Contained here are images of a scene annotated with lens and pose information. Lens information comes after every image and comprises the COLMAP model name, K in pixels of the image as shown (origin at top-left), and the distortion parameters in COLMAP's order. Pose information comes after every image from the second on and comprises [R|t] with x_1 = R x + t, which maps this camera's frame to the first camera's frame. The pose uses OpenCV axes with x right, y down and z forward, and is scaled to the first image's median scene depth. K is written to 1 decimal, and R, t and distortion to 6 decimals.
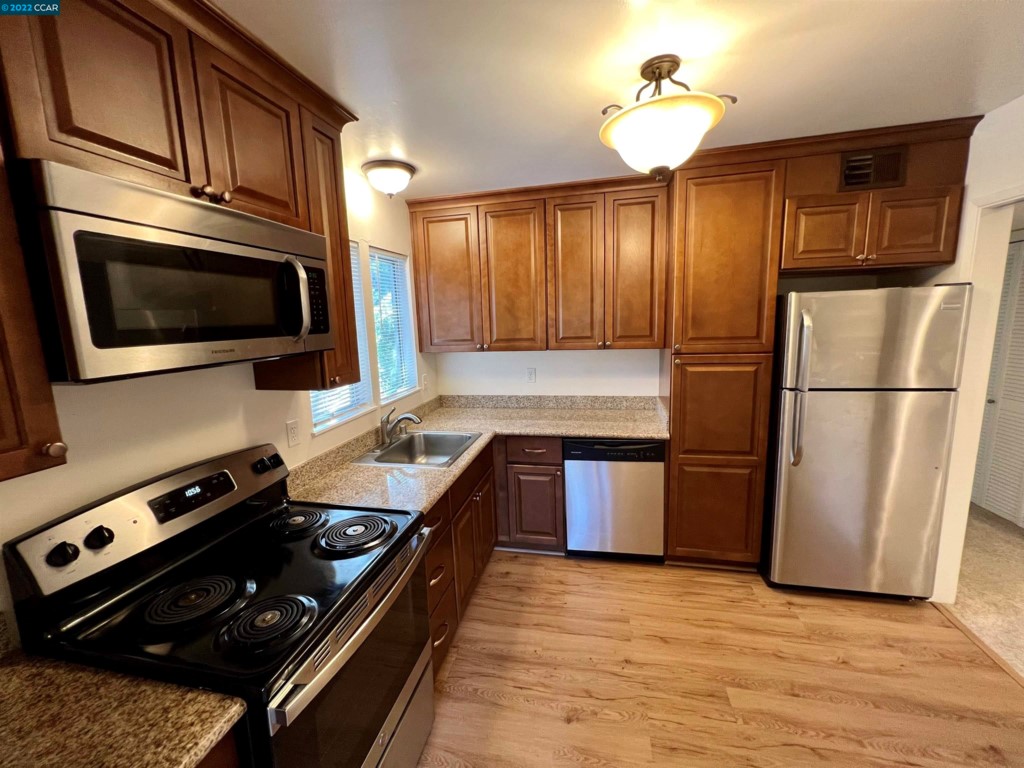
lens RADIAL K [[413.1, 0, 508.2], [0, 413.1, 380.7], [0, 0, 1]] dist [-0.002100, 0.000984]
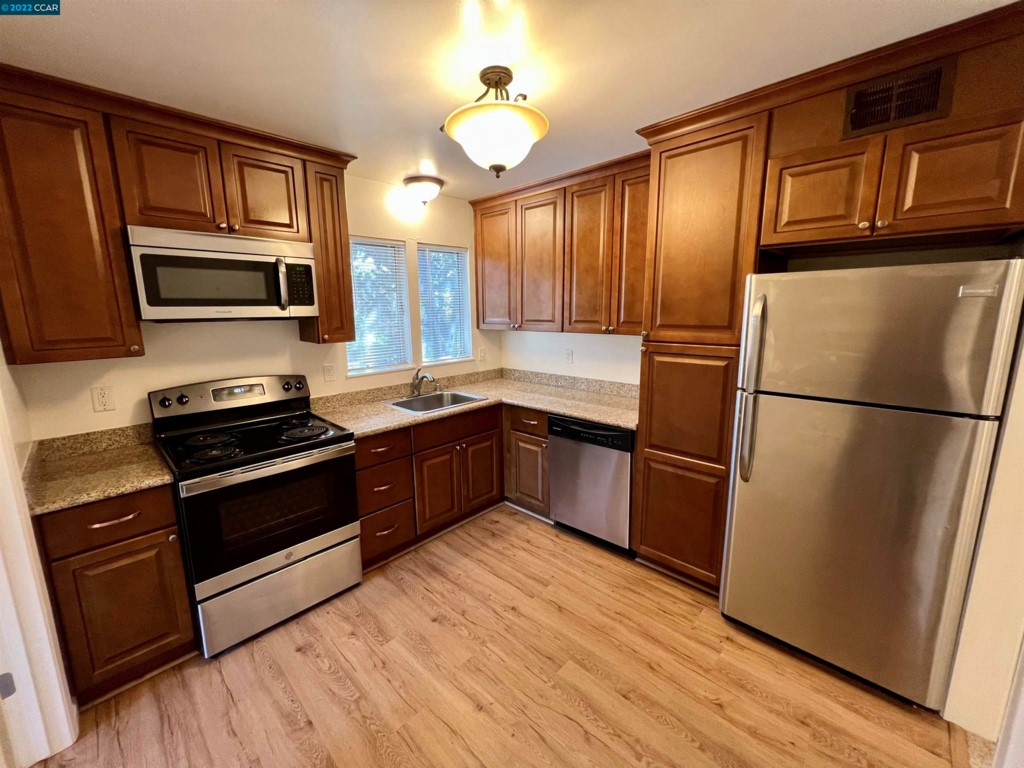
lens RADIAL K [[413.1, 0, 508.2], [0, 413.1, 380.7], [0, 0, 1]] dist [-0.002100, 0.000984]
pose [[0.852011, 0.116519, -0.510392, 0.663741], [-0.098985, 0.993187, 0.061498, -0.002191], [0.514081, -0.001875, 0.857740, 0.026179]]
